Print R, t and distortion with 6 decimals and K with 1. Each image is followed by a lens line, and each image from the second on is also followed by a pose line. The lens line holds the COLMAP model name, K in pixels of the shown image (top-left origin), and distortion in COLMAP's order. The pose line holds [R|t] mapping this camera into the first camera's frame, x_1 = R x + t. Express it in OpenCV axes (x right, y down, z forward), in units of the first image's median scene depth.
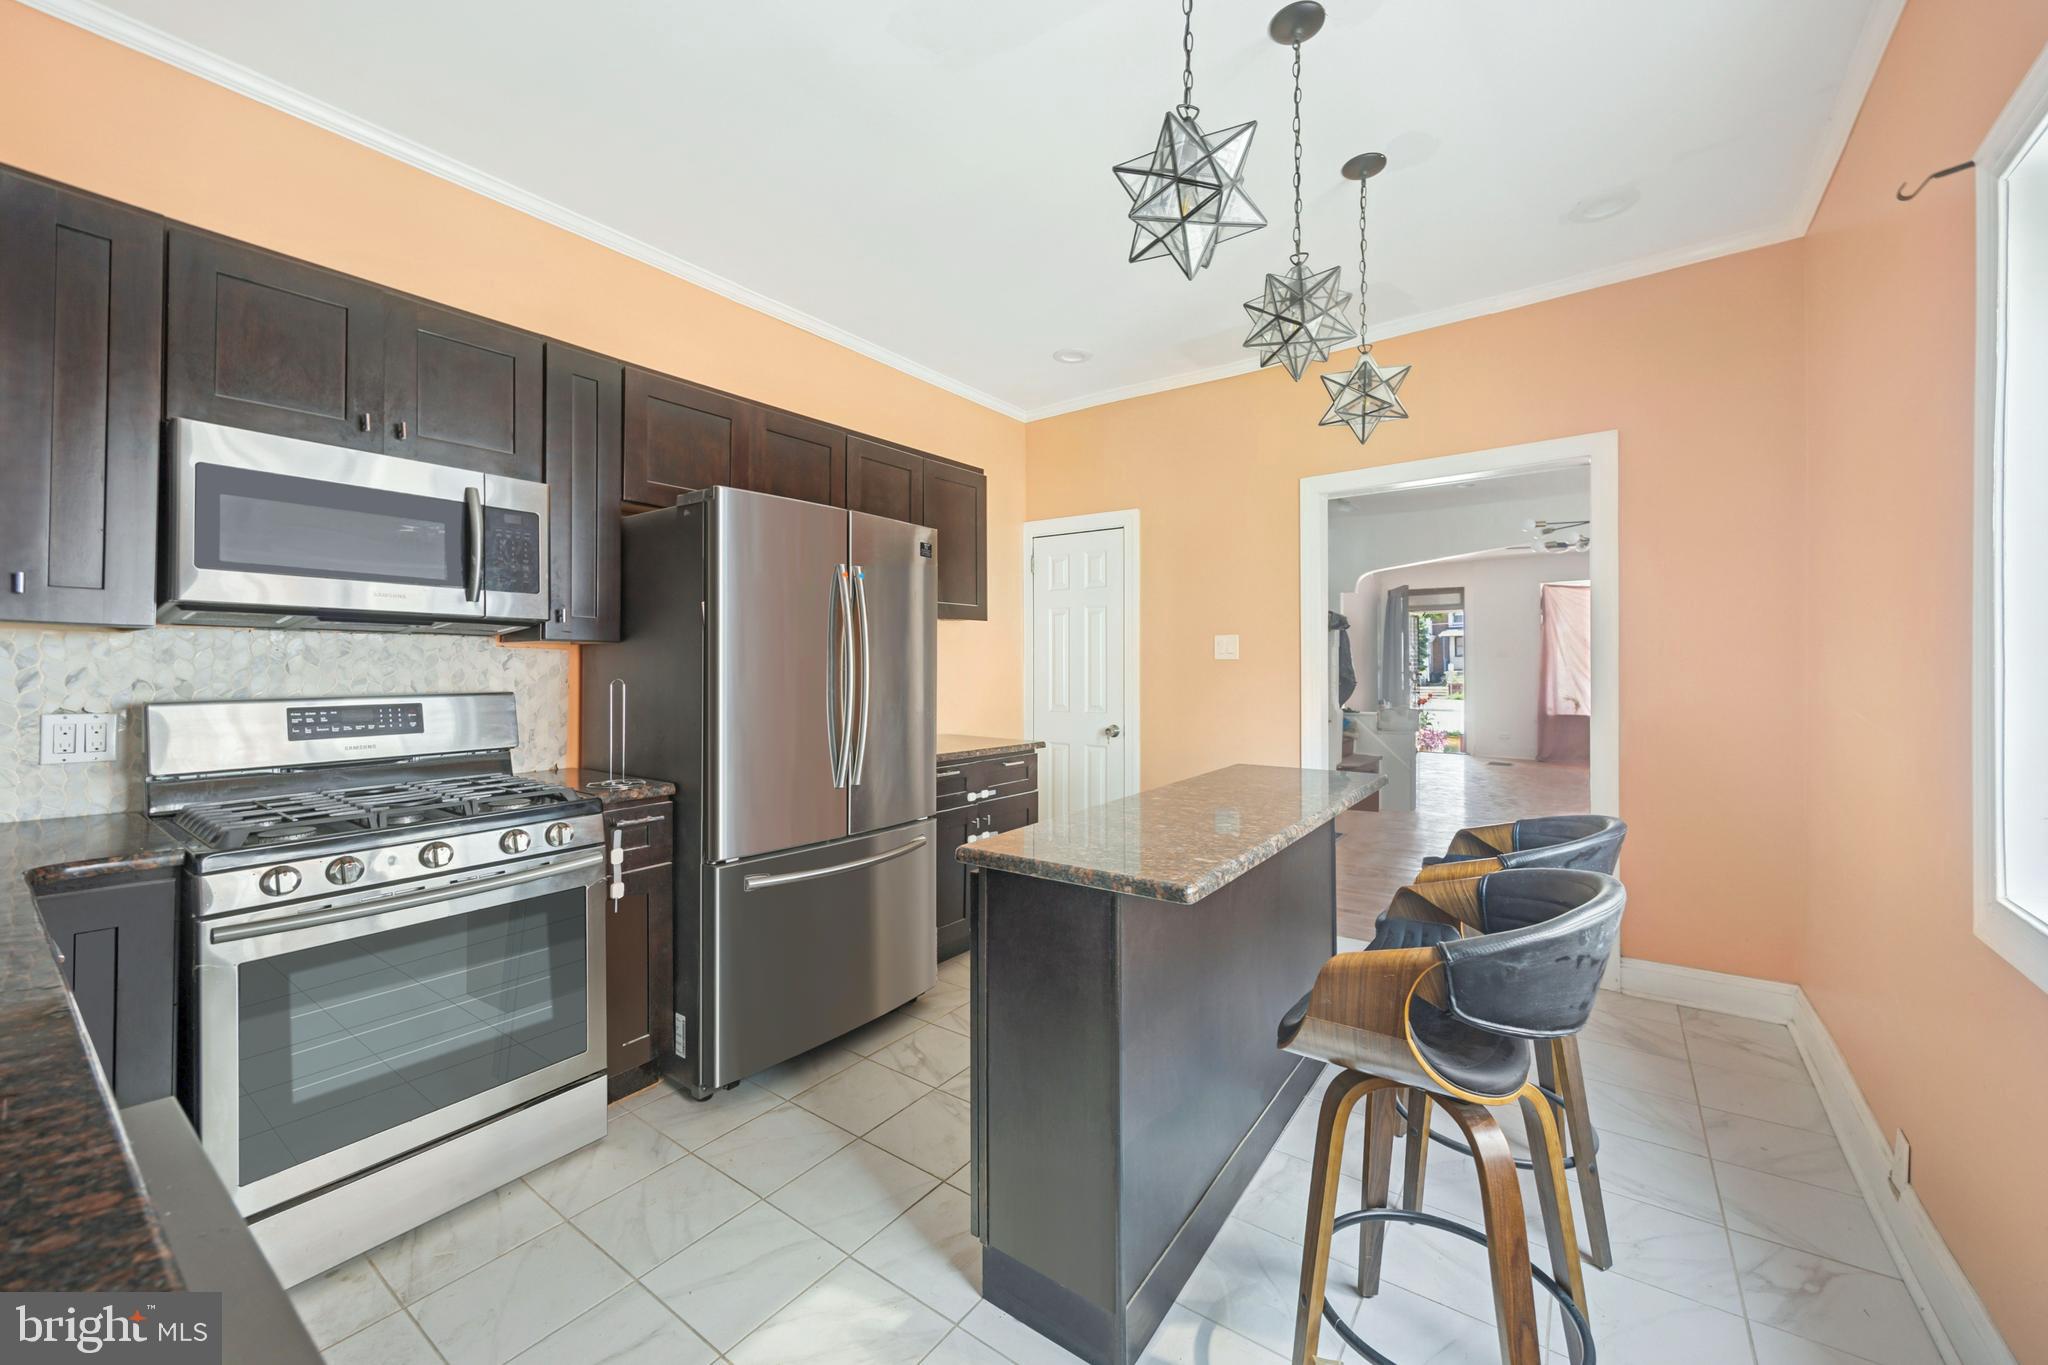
lens RADIAL K [[781.4, 0, 1034.2], [0, 781.4, 681.4], [0, 0, 1]] dist [-0.003618, 0.000467]
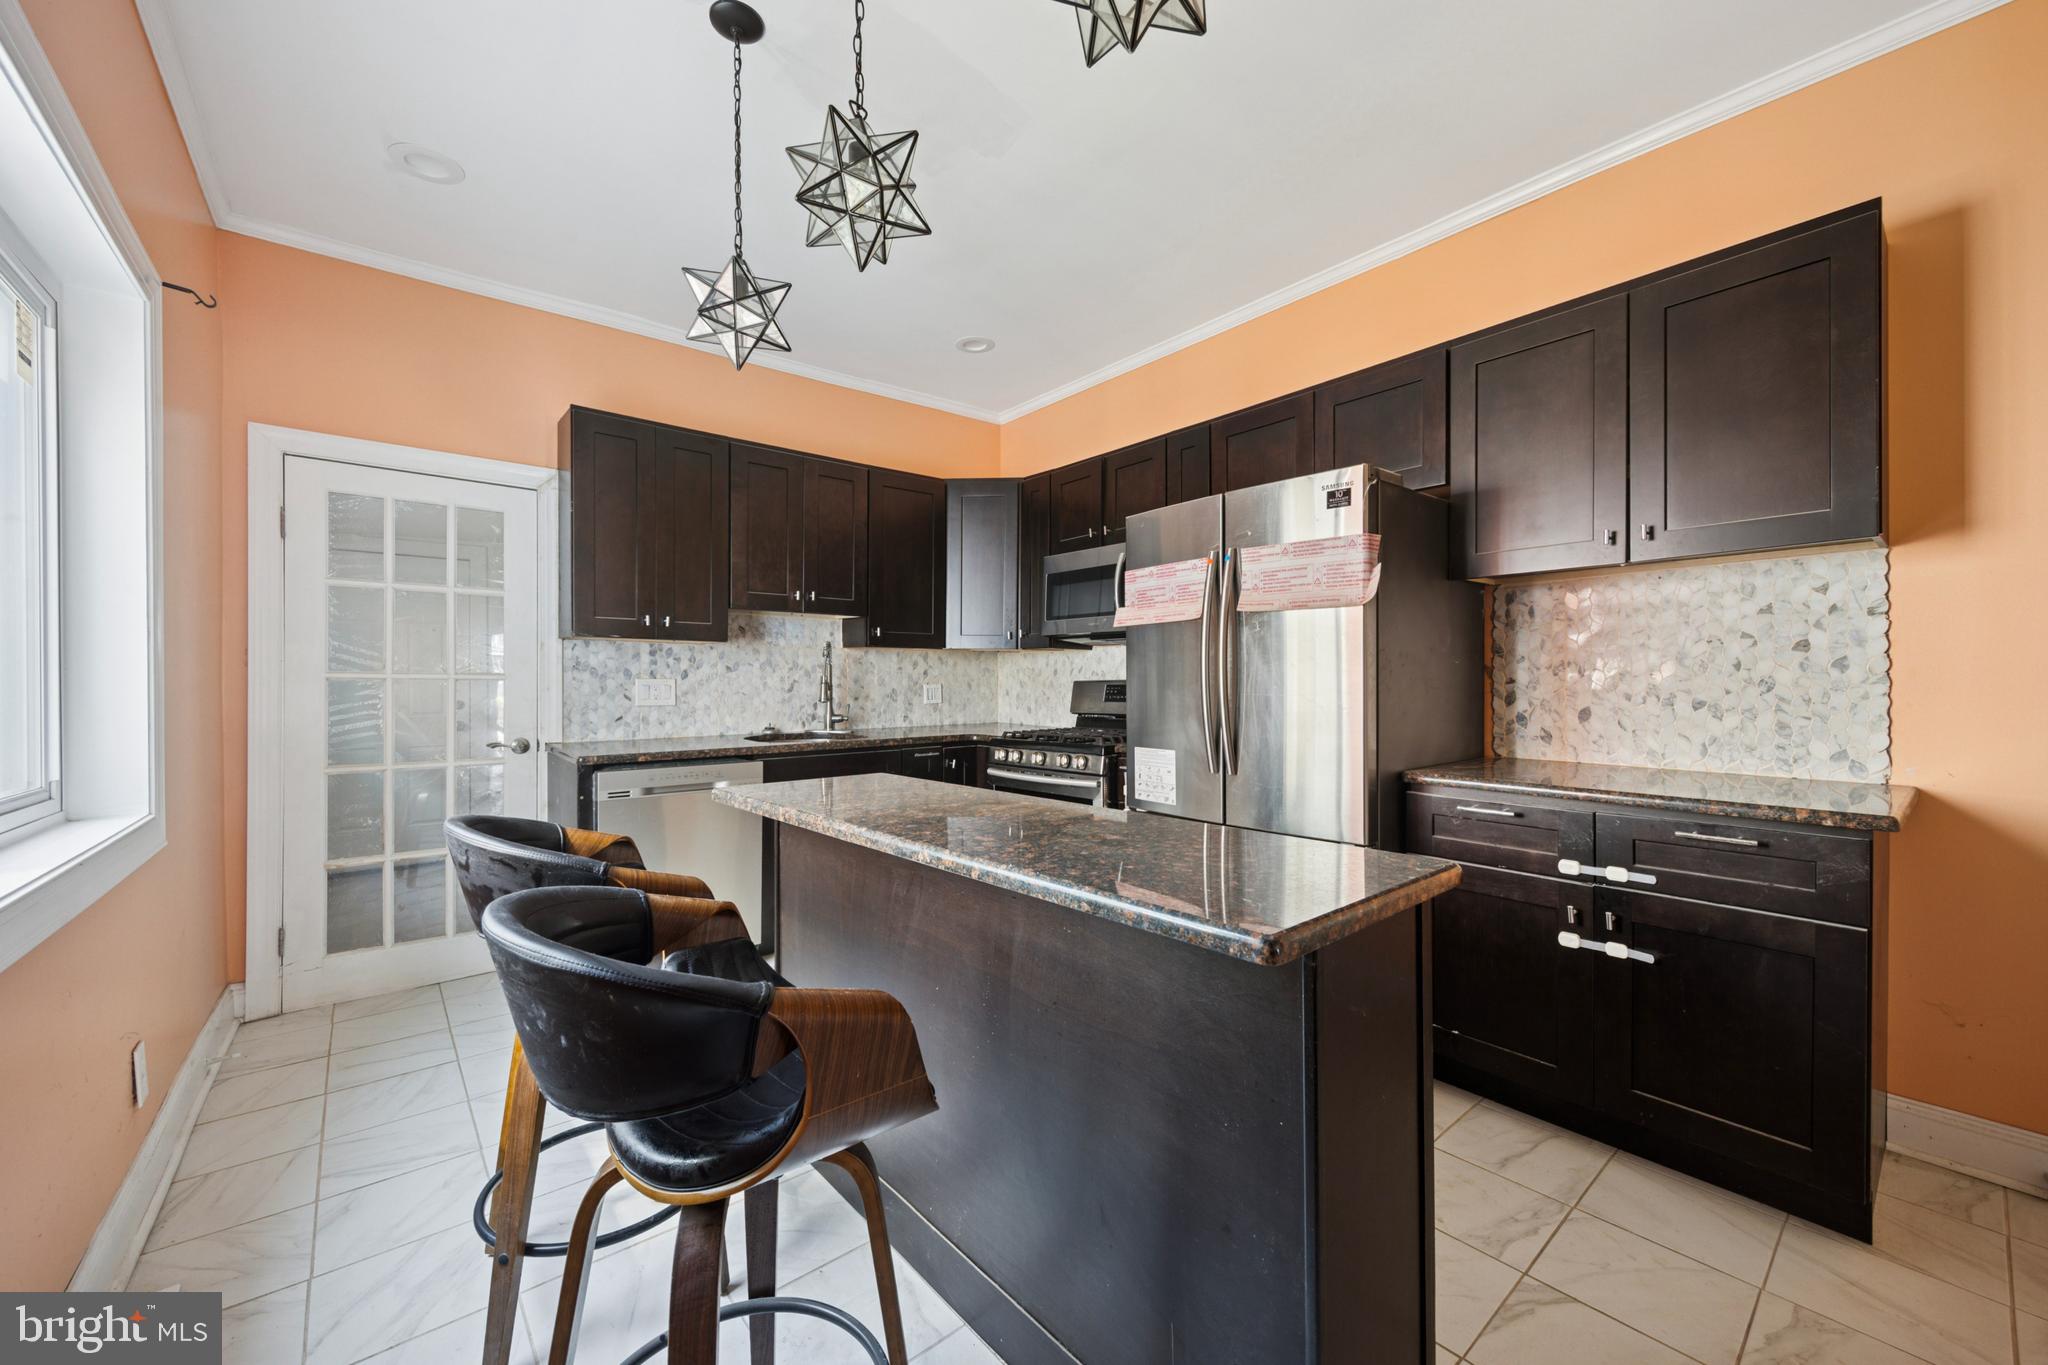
lens RADIAL K [[781.4, 0, 1034.5], [0, 781.4, 677.0], [0, 0, 1]] dist [-0.003618, 0.000467]
pose [[-0.245937, 0.004016, -0.969278, 0.671457], [0.005644, 0.999980, 0.002711, 0.004527], [0.969269, -0.004804, -0.245955, 0.891858]]
